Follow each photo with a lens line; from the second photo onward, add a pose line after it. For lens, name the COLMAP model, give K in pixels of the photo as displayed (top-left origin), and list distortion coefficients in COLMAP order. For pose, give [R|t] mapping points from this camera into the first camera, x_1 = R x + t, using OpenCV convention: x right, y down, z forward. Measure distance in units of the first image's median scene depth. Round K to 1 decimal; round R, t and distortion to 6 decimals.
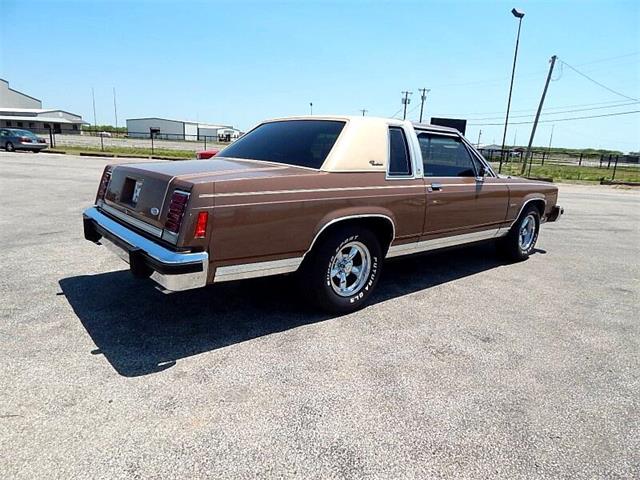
lens RADIAL K [[423.8, 0, 319.3], [0, 423.8, 238.7], [0, 0, 1]] dist [0.005805, -0.011312]
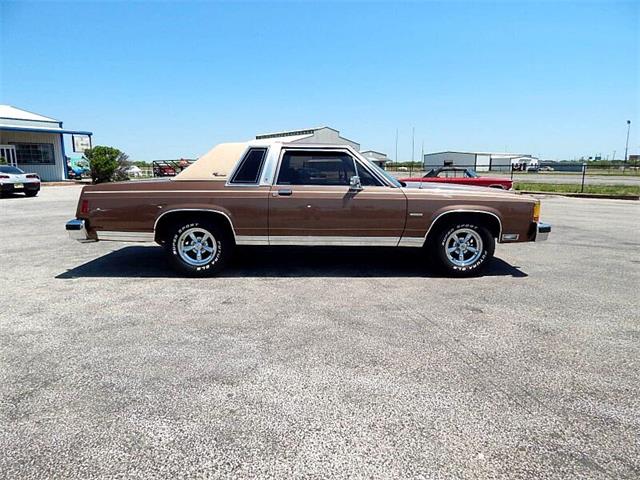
lens RADIAL K [[423.8, 0, 321.0], [0, 423.8, 238.6], [0, 0, 1]] dist [0.005805, -0.011312]
pose [[0.772897, 0.057626, -0.631909, 1.036973], [-0.103884, 0.993922, -0.036423, 0.041027], [0.625970, 0.093797, 0.774186, 0.102974]]
